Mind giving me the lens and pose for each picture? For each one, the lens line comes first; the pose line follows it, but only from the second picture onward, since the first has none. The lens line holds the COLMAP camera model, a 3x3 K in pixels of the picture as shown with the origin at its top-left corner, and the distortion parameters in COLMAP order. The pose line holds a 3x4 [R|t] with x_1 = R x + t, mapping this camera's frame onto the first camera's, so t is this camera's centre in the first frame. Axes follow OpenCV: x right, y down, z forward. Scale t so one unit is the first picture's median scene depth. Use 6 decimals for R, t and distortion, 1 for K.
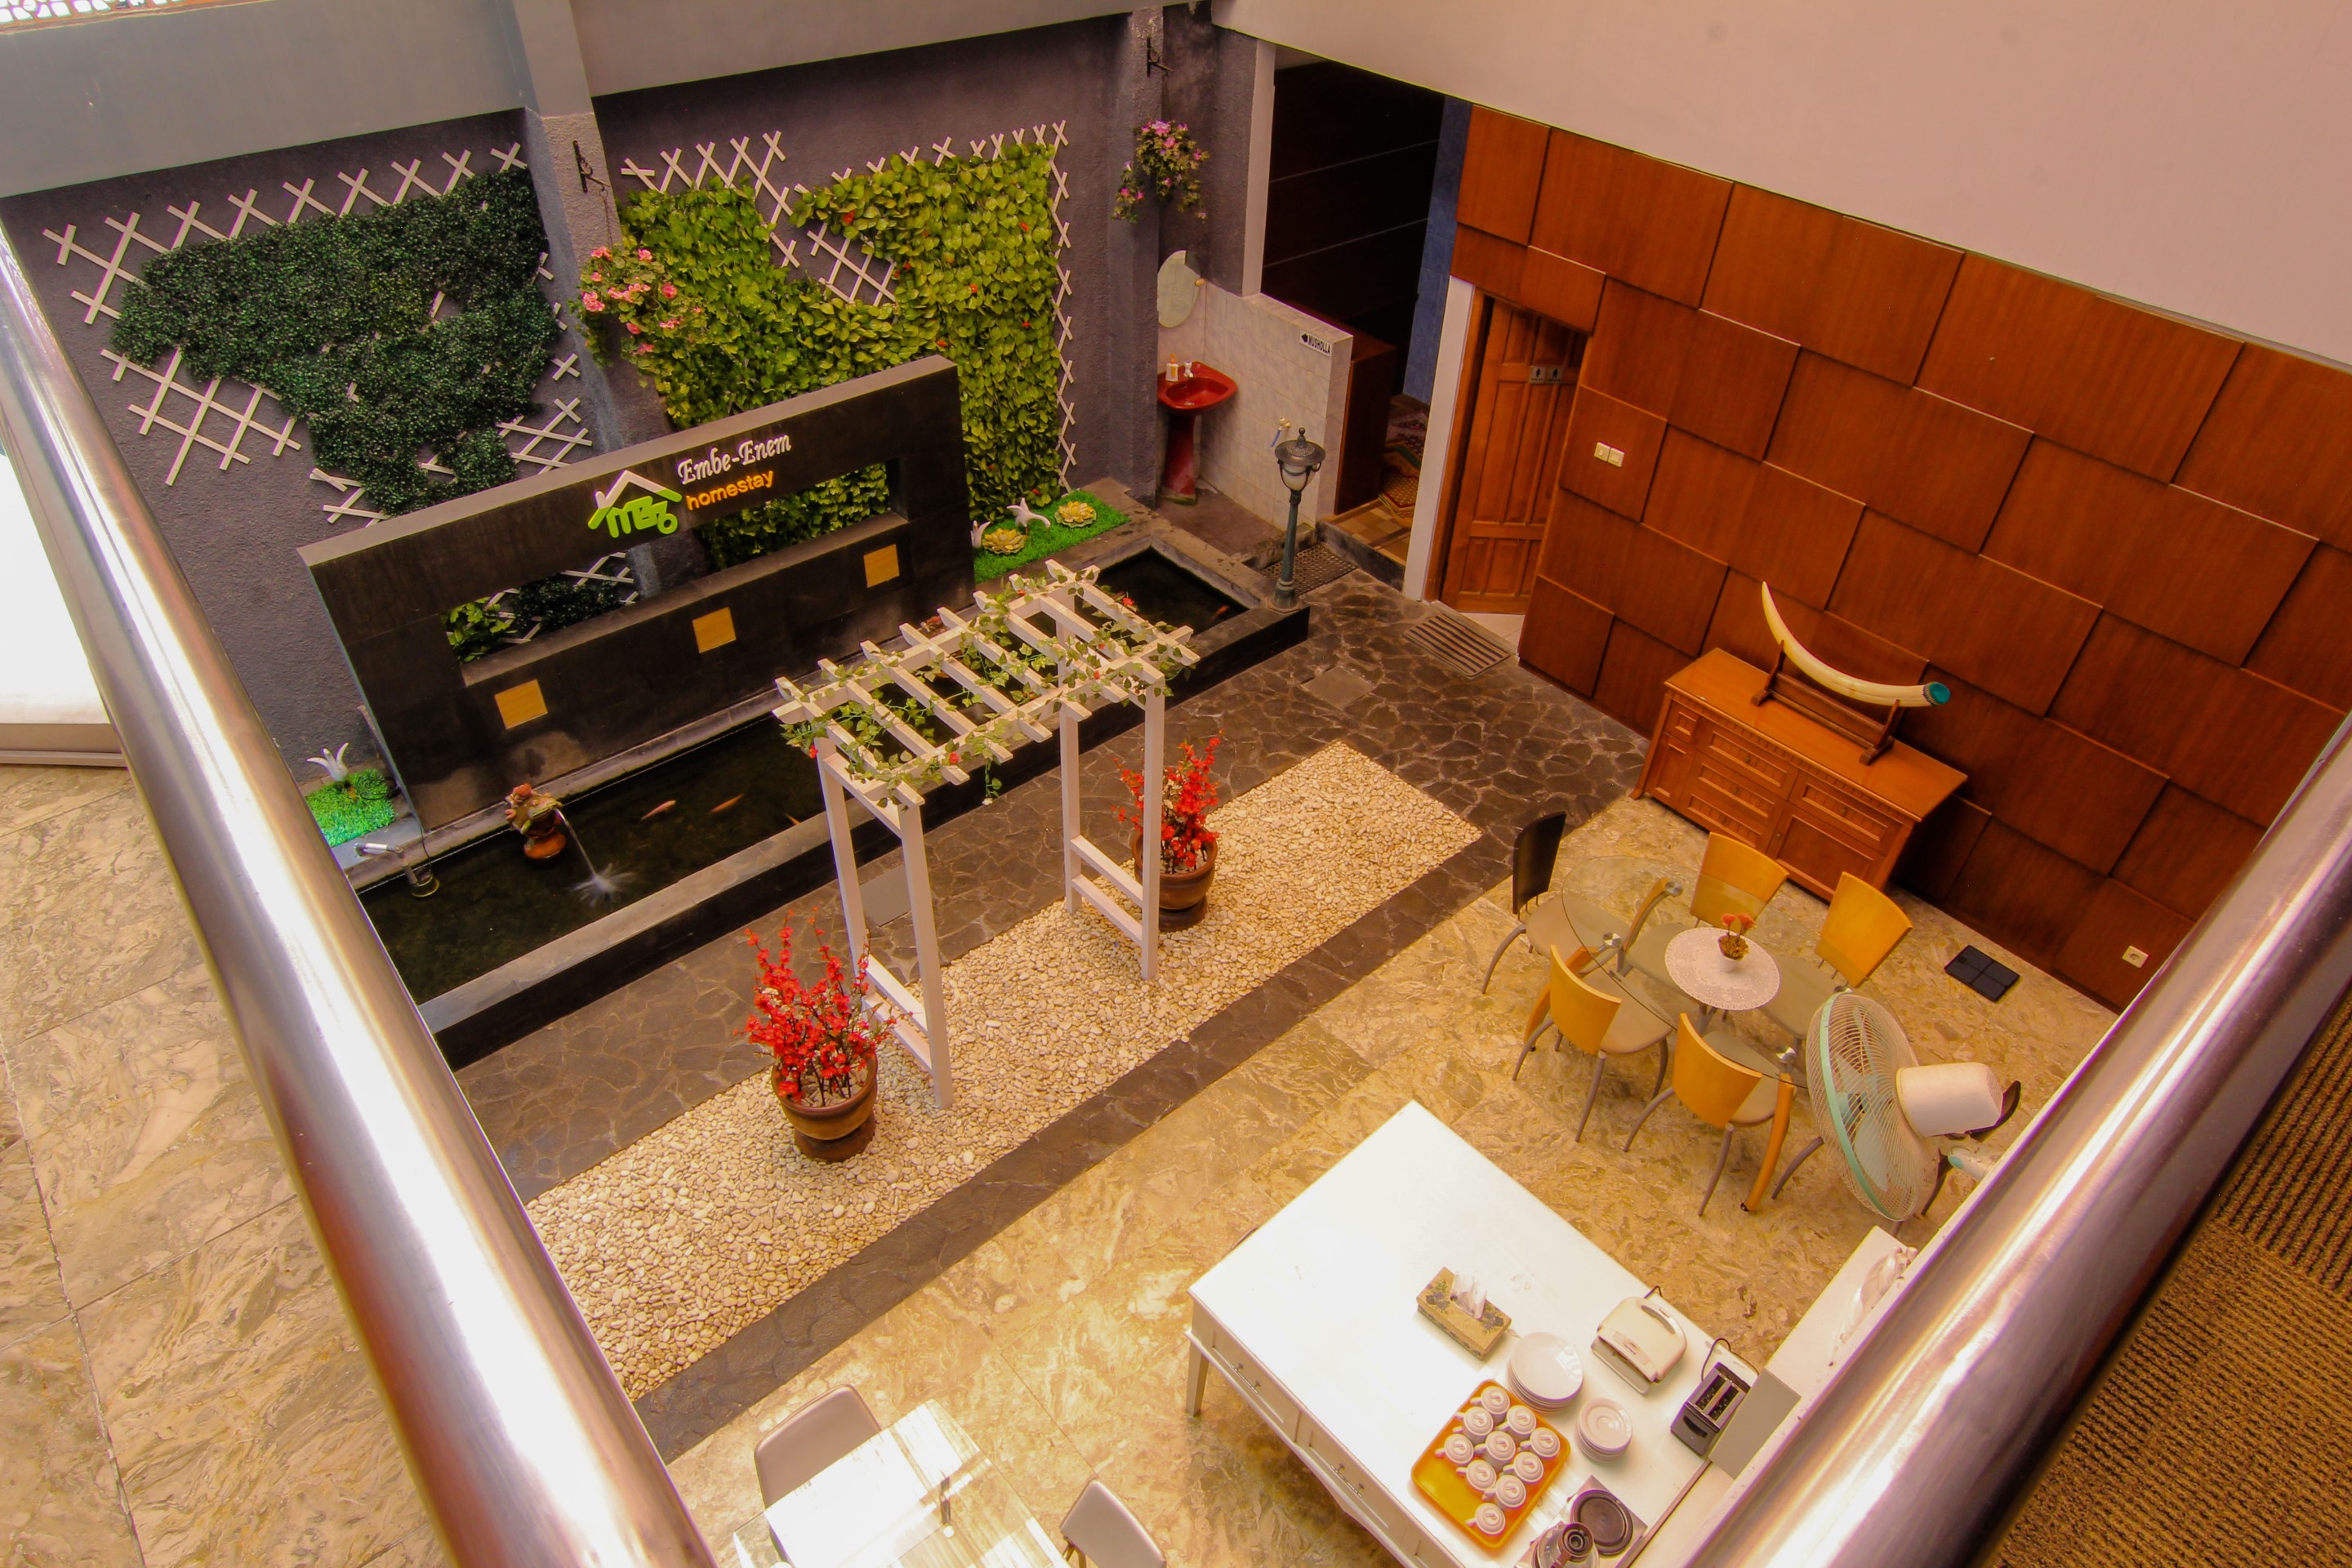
lens RADIAL K [[1389.1, 0, 1176.0], [0, 1389.1, 784.0], [0, 0, 1]] dist [-0.006804, -0.000950]
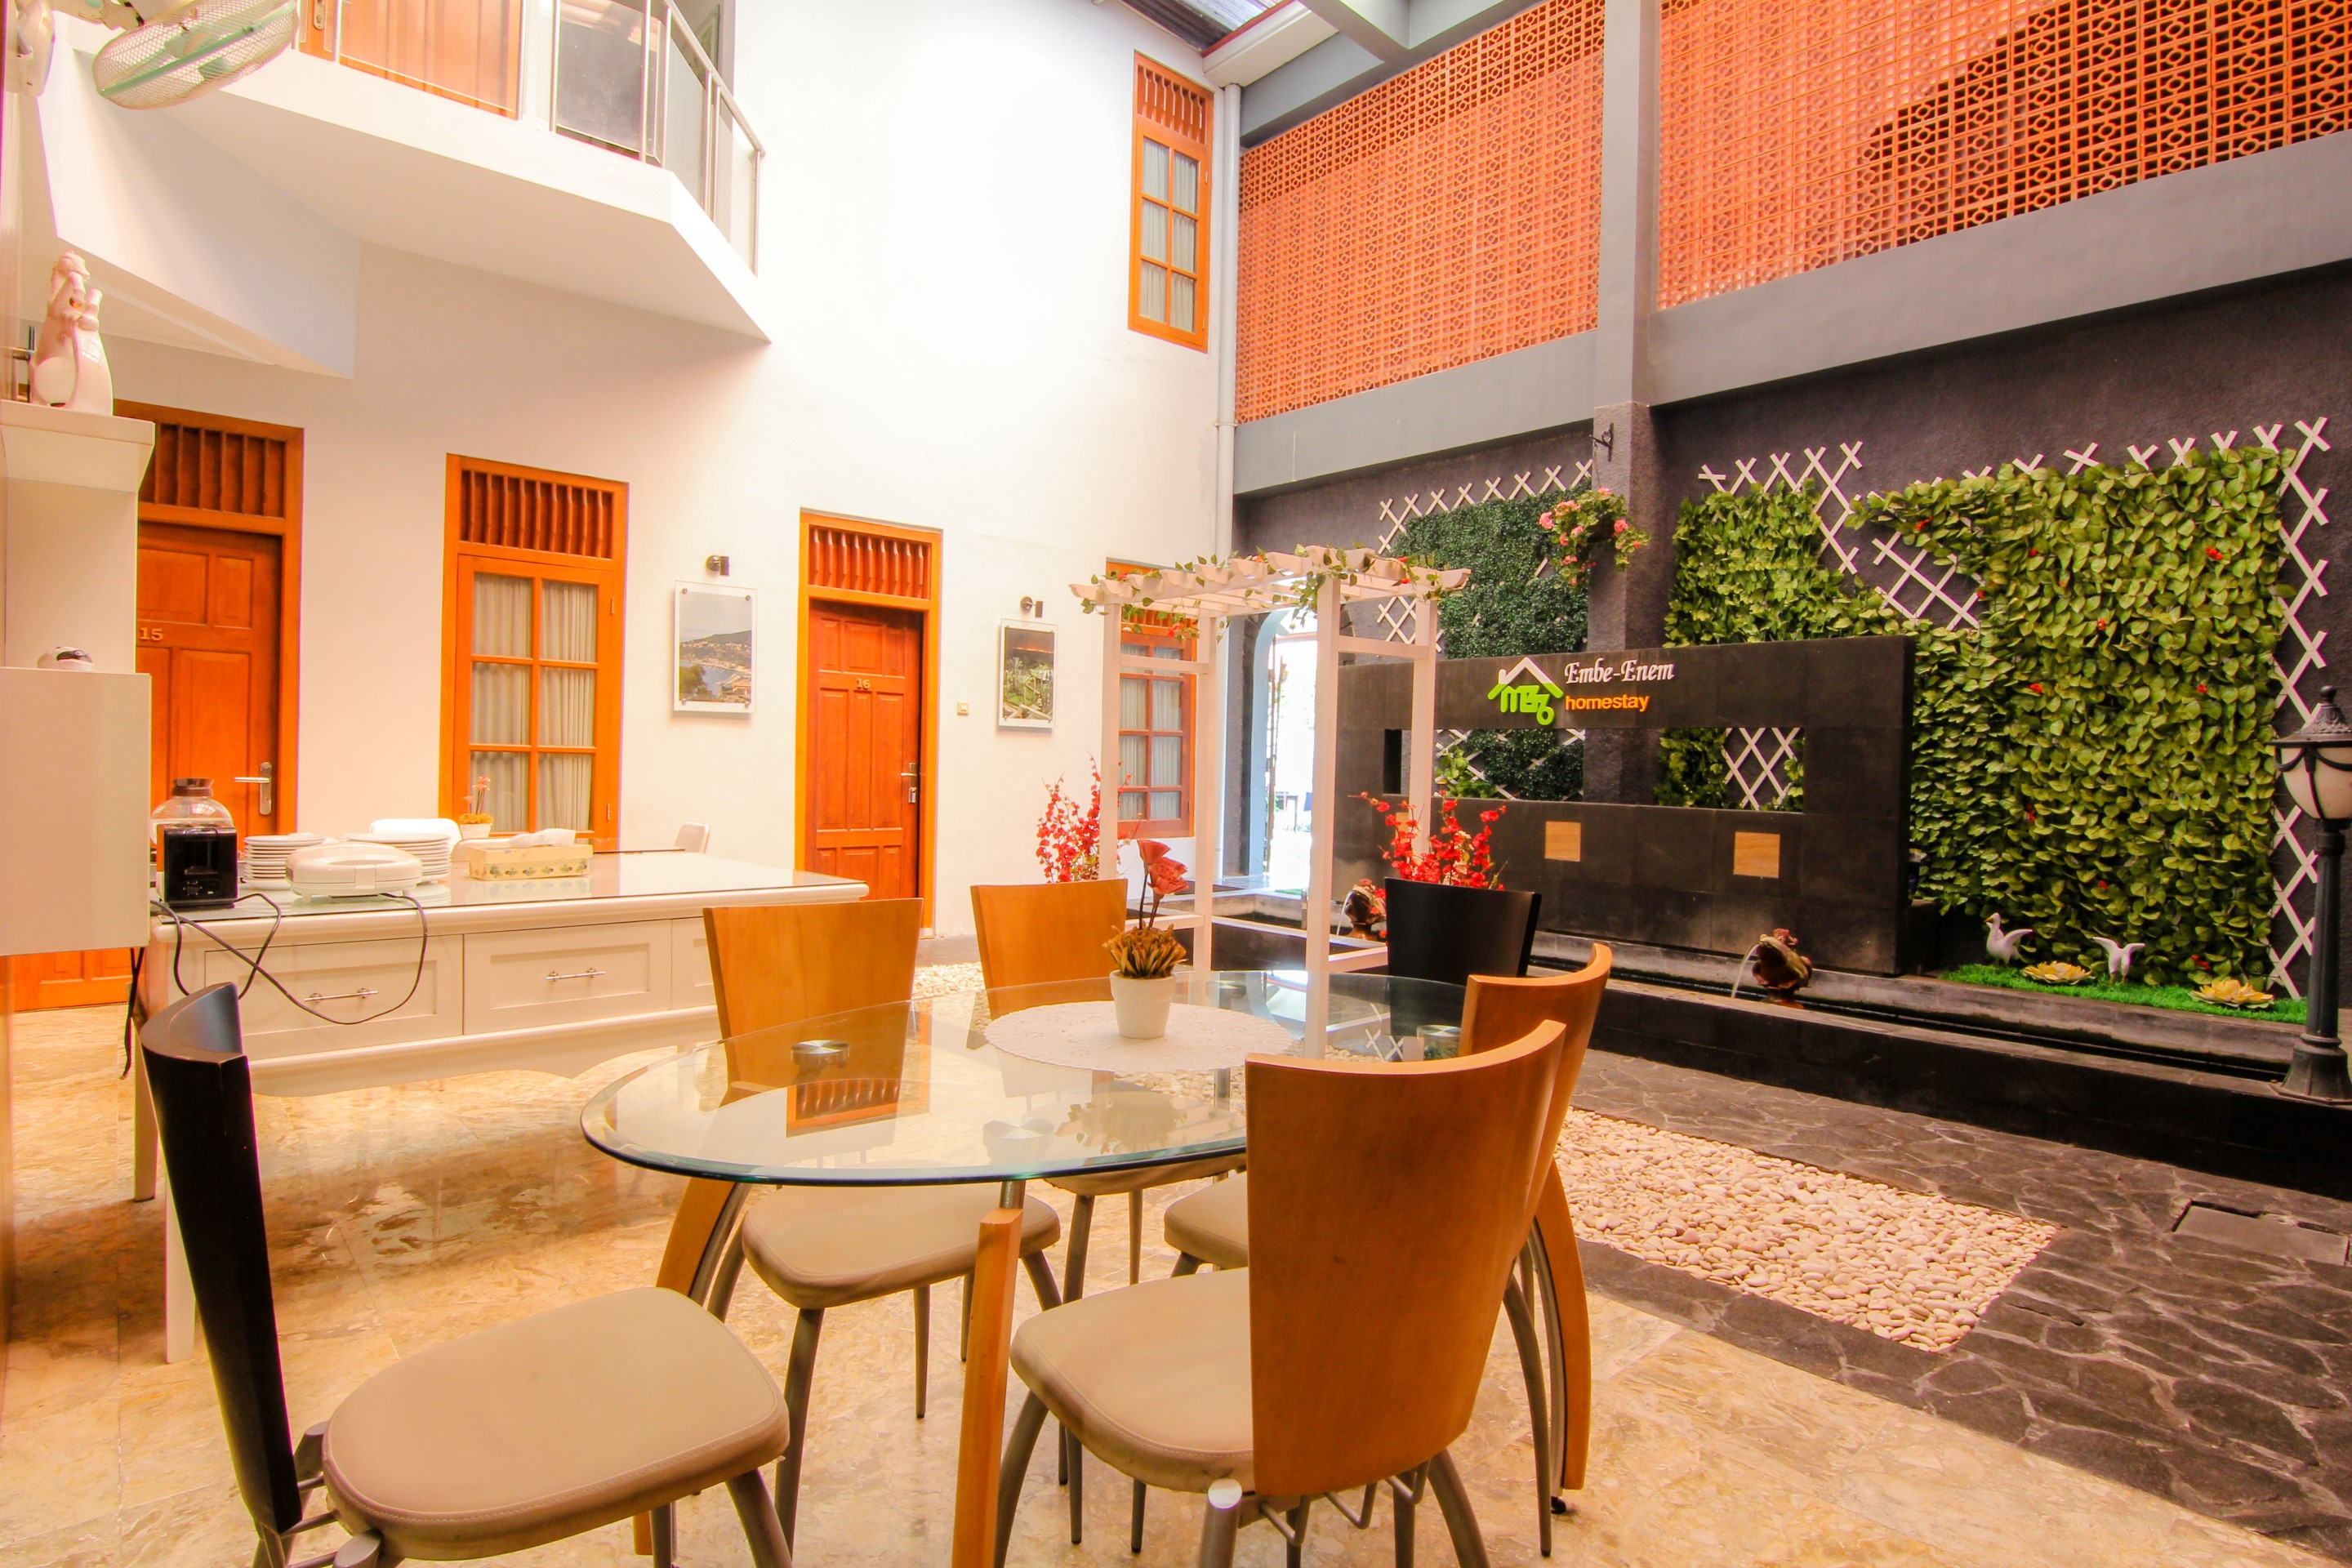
lens RADIAL K [[1194.2, 0, 1184.1], [0, 1194.2, 779.5], [0, 0, 1]] dist [-0.004934, -0.012722]
pose [[0.023585, -0.012830, -0.999640, 0.552118], [-0.664373, 0.746974, -0.025262, 0.064681], [0.747029, 0.664729, 0.009094, 0.756116]]
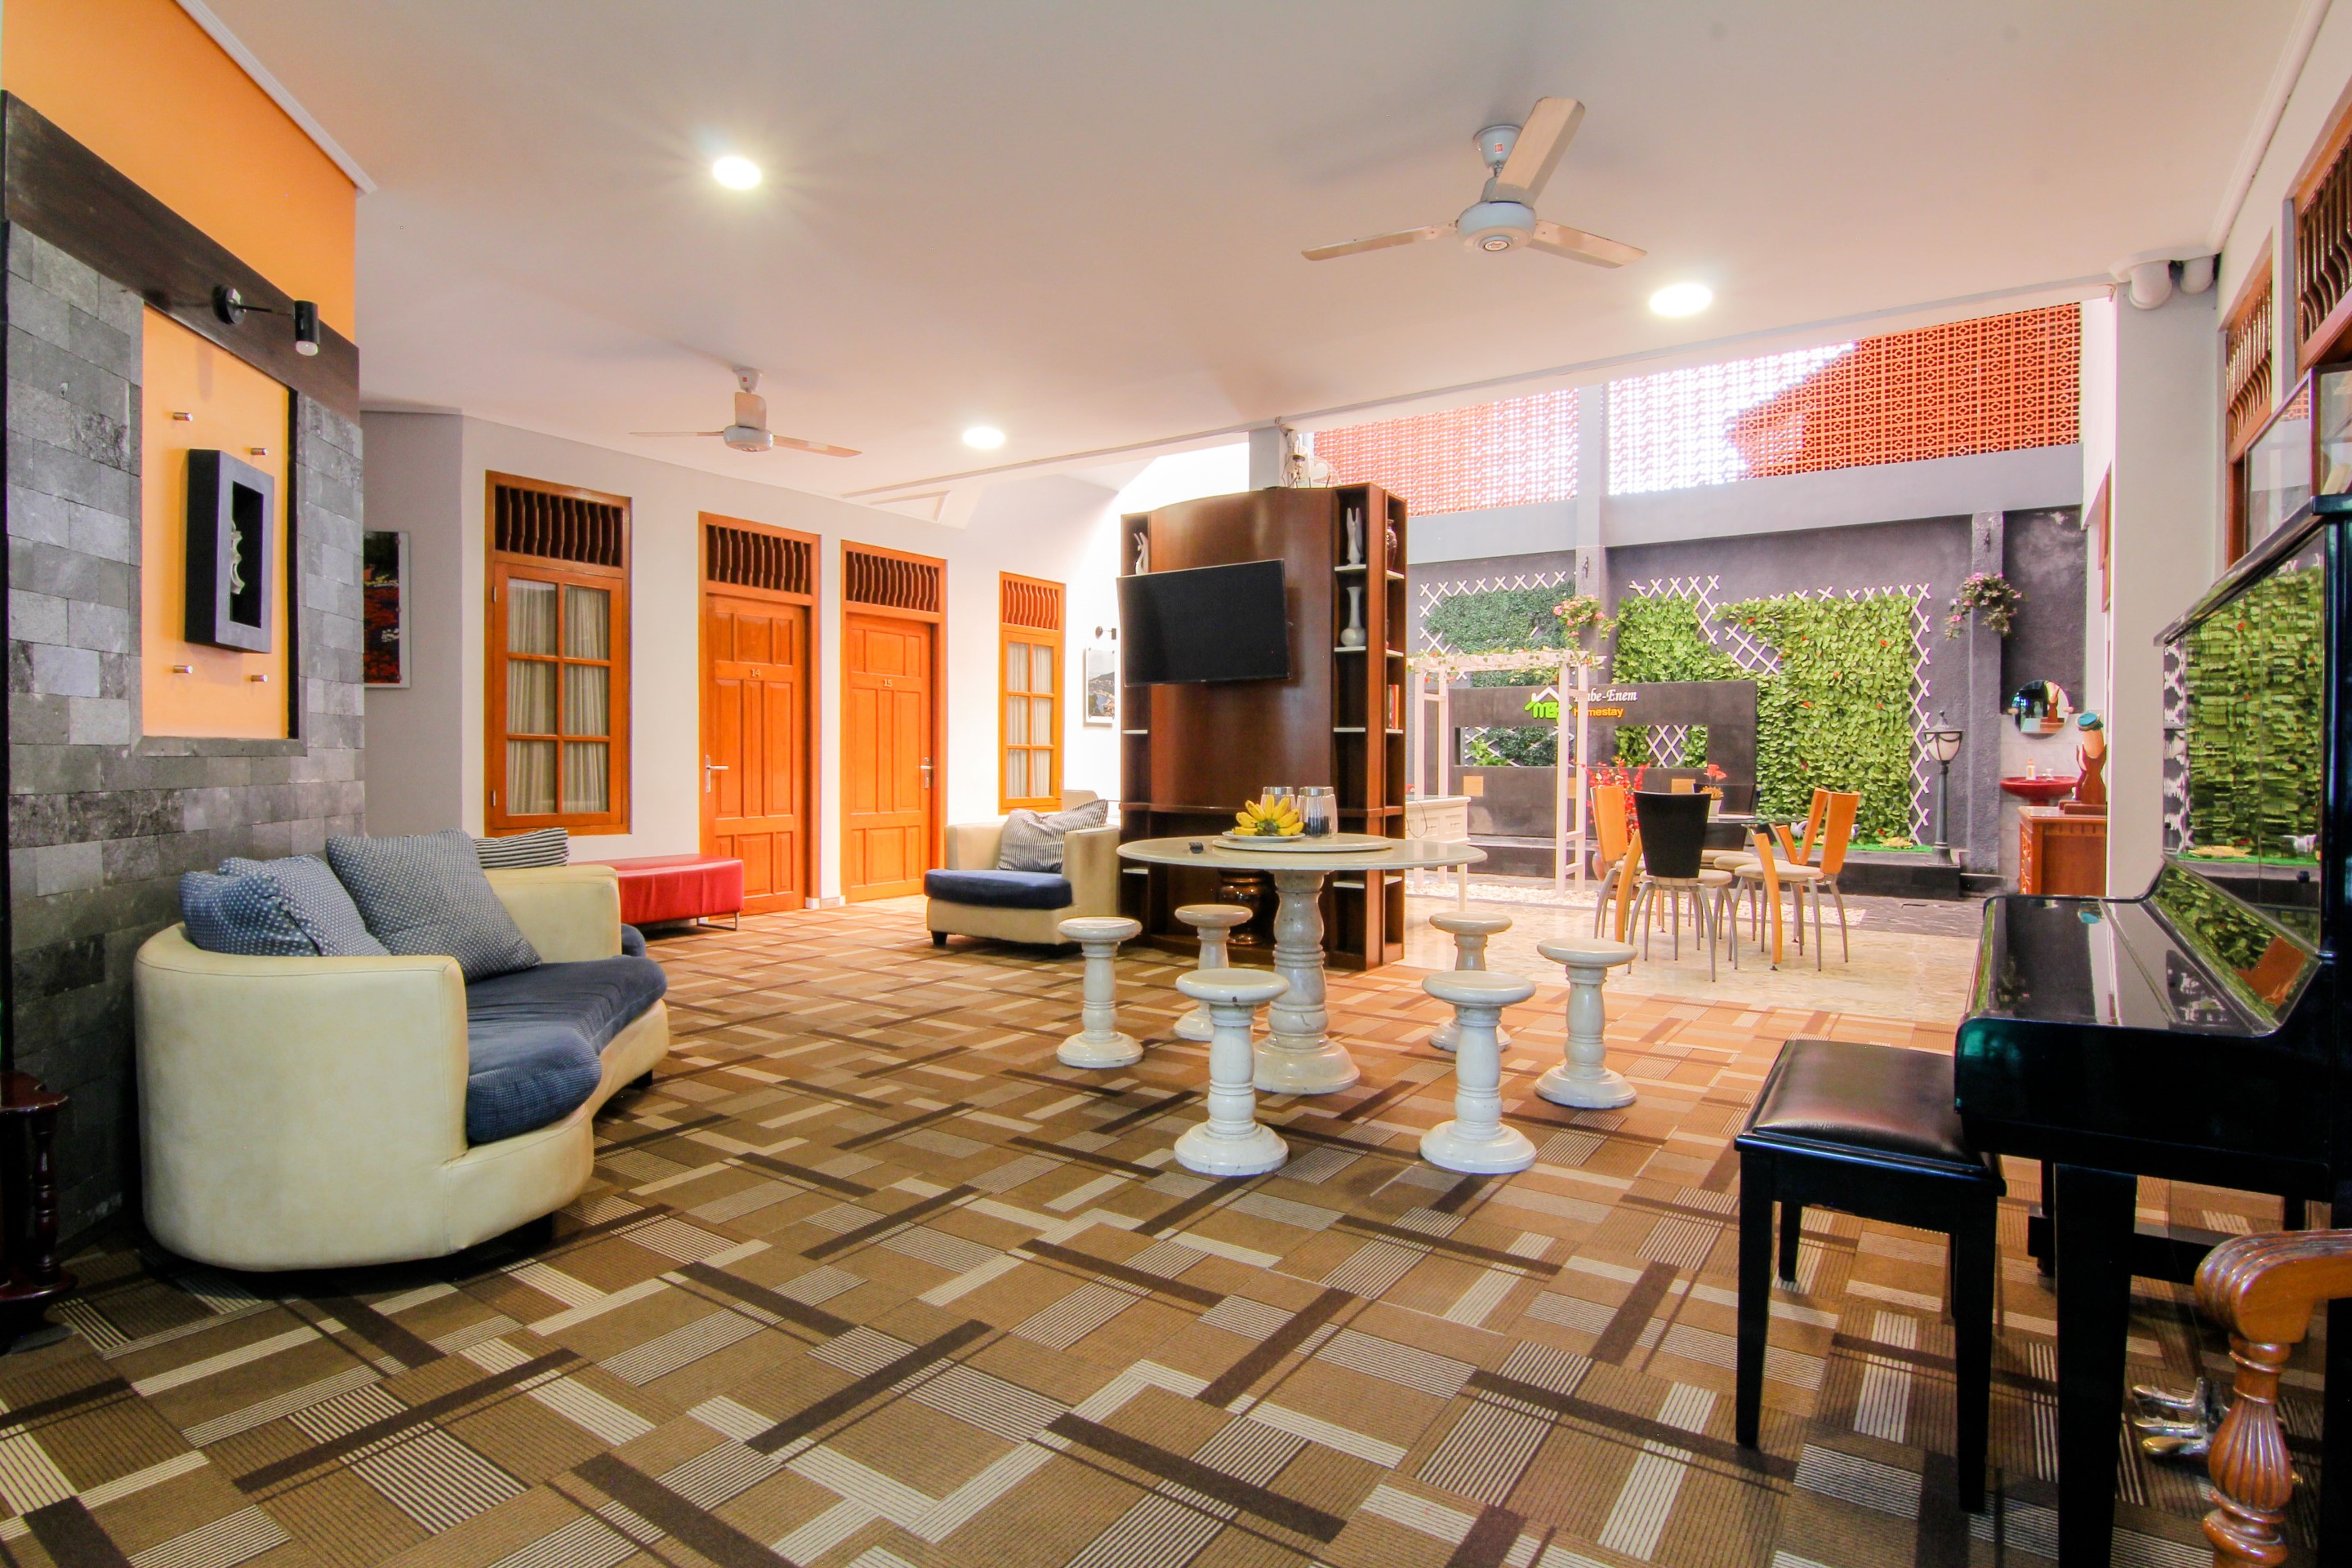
lens RADIAL K [[1194.2, 0, 1184.1], [0, 1194.2, 779.5], [0, 0, 1]] dist [-0.004934, -0.012722]
pose [[0.269251, -0.008376, -0.963034, 1.090284], [-0.621672, 0.762210, -0.180440, 0.503552], [0.735546, 0.647275, 0.200019, 0.282640]]
